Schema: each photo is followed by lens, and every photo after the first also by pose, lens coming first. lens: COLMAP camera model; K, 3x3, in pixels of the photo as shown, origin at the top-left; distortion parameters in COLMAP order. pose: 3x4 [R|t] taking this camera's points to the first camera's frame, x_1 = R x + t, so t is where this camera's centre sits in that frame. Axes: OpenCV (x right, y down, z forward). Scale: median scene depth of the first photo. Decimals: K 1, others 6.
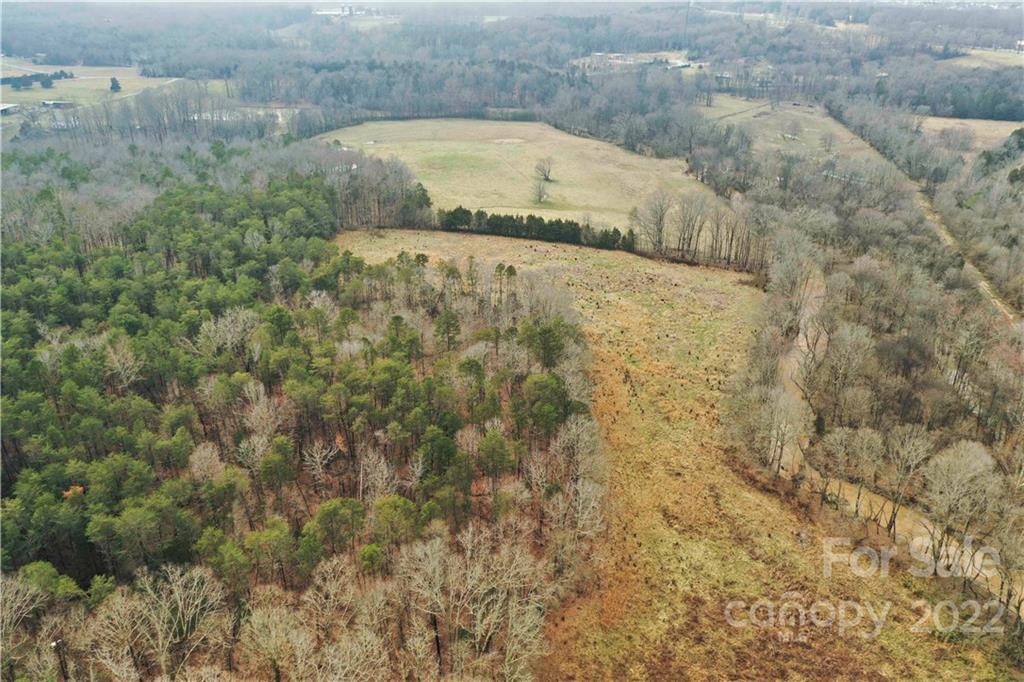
lens RADIAL K [[808.7, 0, 511.8], [0, 808.7, 342.3], [0, 0, 1]] dist [-0.005334, 0.009491]
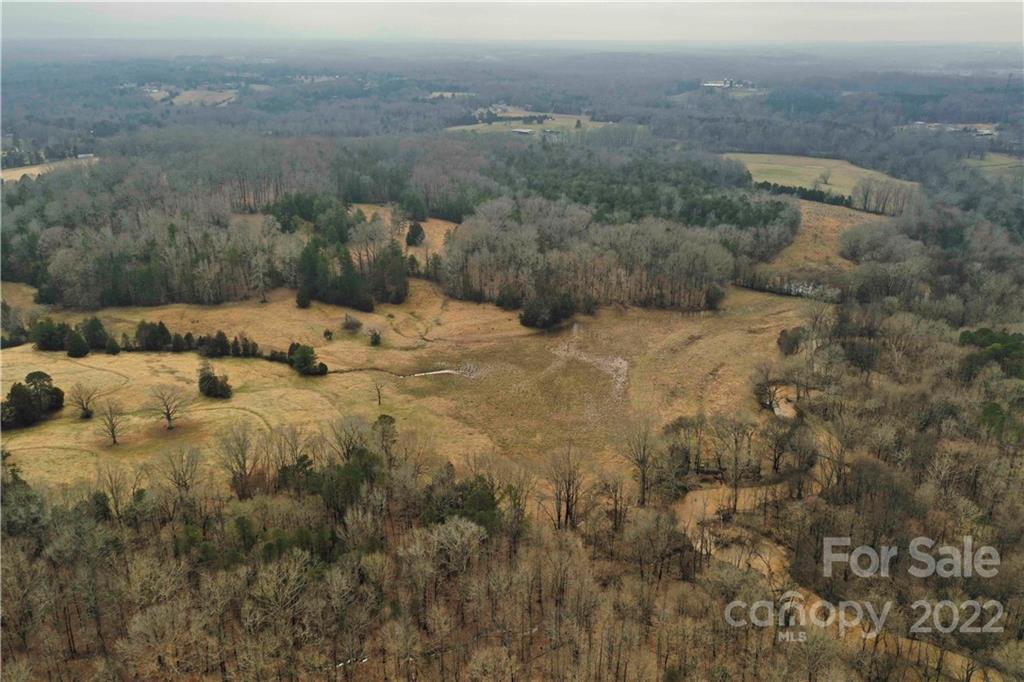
lens RADIAL K [[808.7, 0, 511.5], [0, 808.7, 342.1], [0, 0, 1]] dist [-0.005334, 0.009491]
pose [[0.905463, 0.156006, -0.394713, 0.109766], [-0.185979, 0.981796, -0.038587, 0.211644], [0.381508, 0.108348, 0.917994, -0.528623]]
